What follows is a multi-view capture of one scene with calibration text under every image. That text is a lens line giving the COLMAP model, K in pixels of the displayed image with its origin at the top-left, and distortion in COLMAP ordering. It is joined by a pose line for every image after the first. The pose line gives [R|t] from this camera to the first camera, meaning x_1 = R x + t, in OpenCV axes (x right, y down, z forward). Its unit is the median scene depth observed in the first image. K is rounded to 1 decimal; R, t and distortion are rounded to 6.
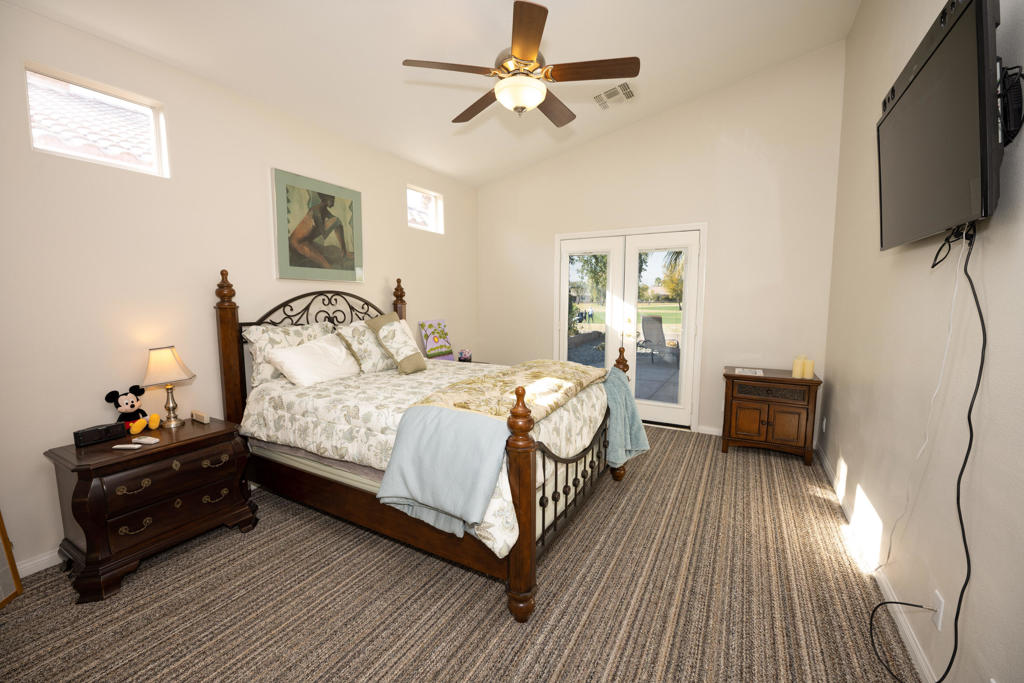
lens RADIAL K [[410.4, 0, 510.0], [0, 410.4, 343.3], [0, 0, 1]] dist [-0.022959, 0.000868]
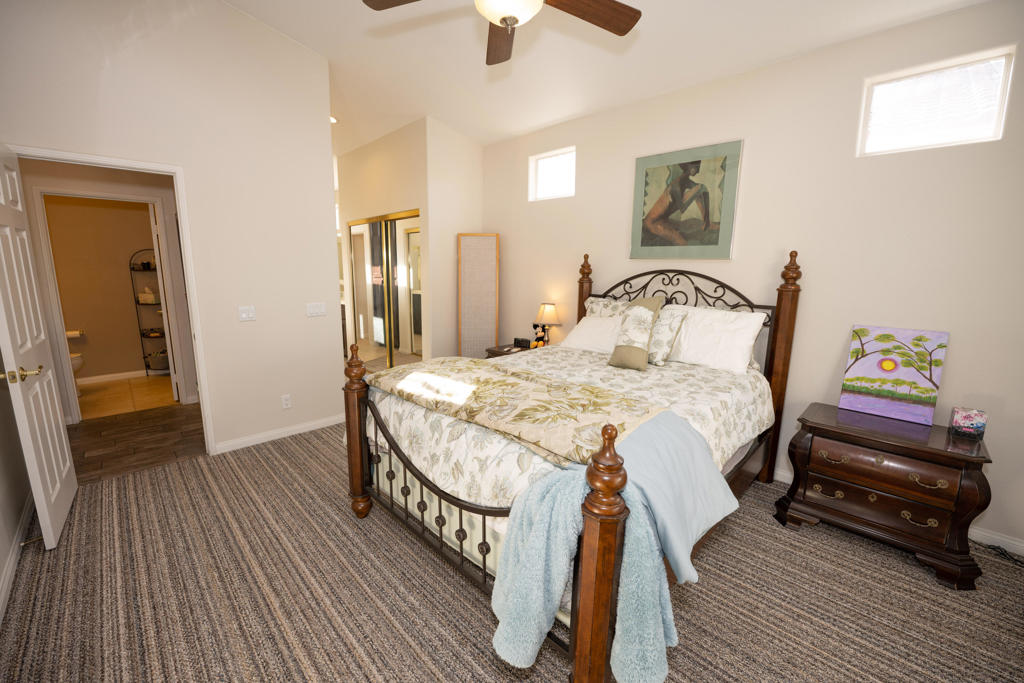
lens RADIAL K [[410.4, 0, 510.0], [0, 410.4, 343.3], [0, 0, 1]] dist [-0.022959, 0.000868]
pose [[-0.266687, 0.170419, -0.948597, 0.587947], [-0.118775, 0.970929, 0.207823, -0.118159], [0.956436, 0.168093, -0.238693, 0.919448]]
